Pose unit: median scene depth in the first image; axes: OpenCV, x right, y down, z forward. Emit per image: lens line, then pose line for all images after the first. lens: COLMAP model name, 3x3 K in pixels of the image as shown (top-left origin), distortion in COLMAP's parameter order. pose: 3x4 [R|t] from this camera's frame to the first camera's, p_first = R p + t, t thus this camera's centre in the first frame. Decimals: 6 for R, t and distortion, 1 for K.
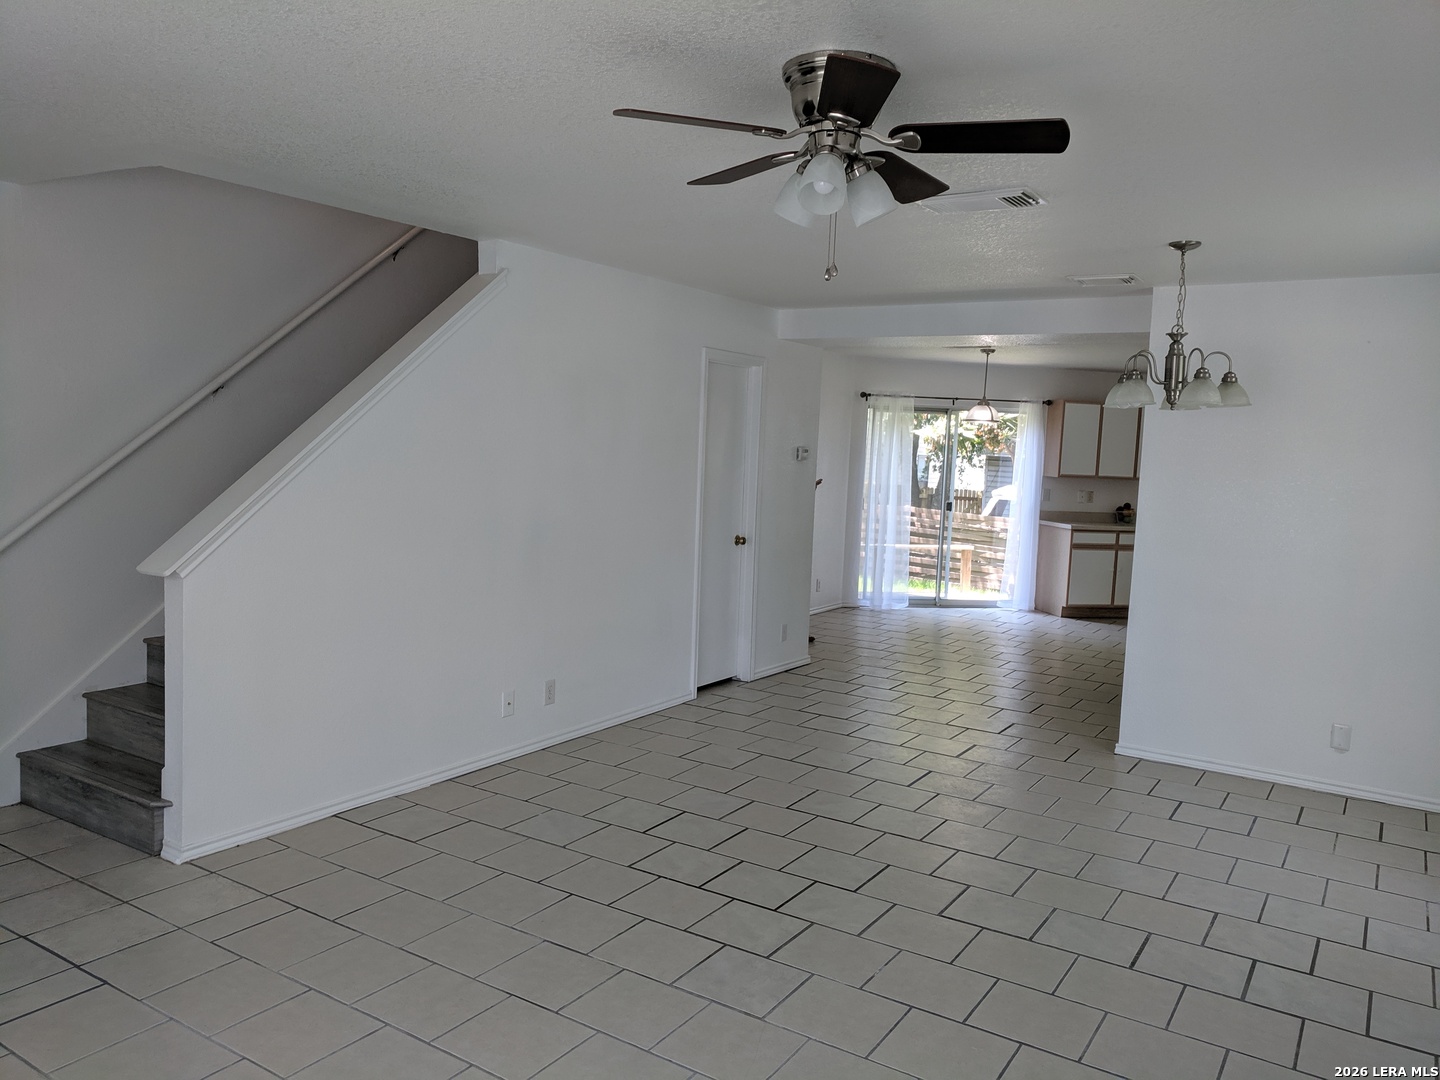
lens RADIAL K [[1089.5, 0, 682.9], [0, 1089.5, 541.6], [0, 0, 1]] dist [0.003664, -0.006827]
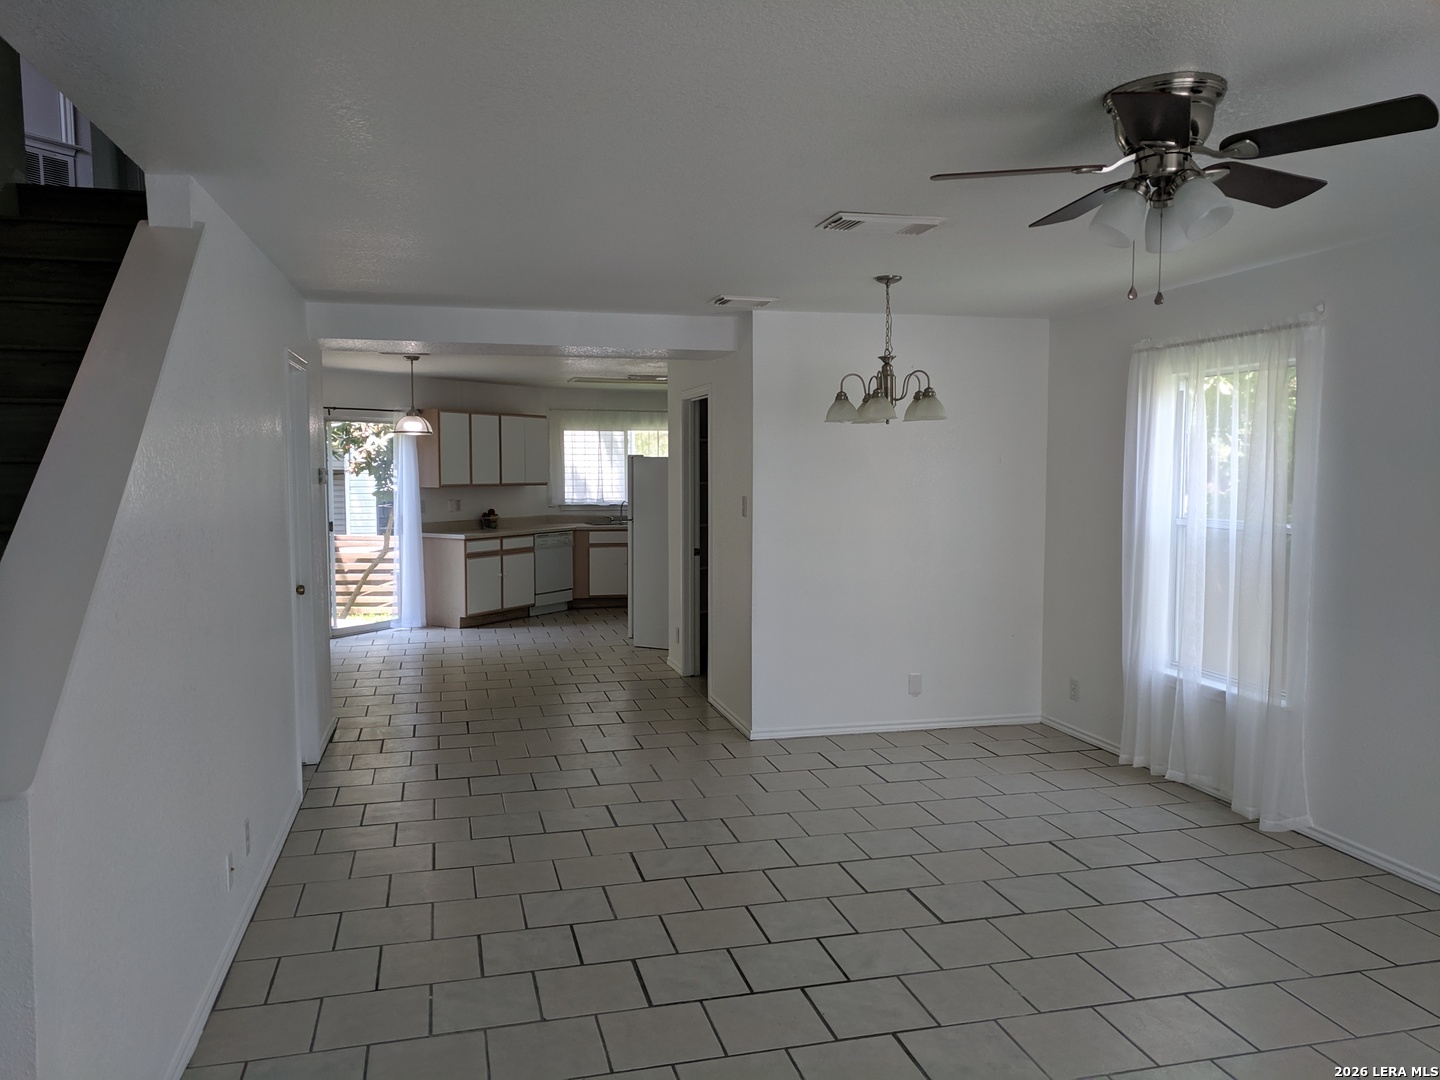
lens RADIAL K [[1089.5, 0, 719.0], [0, 1089.5, 539.0], [0, 0, 1]] dist [0.003664, -0.006827]
pose [[0.669713, -0.091941, 0.736907, -0.228307], [0.096121, 0.994691, 0.036747, -0.026568], [-0.736373, 0.046223, 0.674995, 0.163896]]
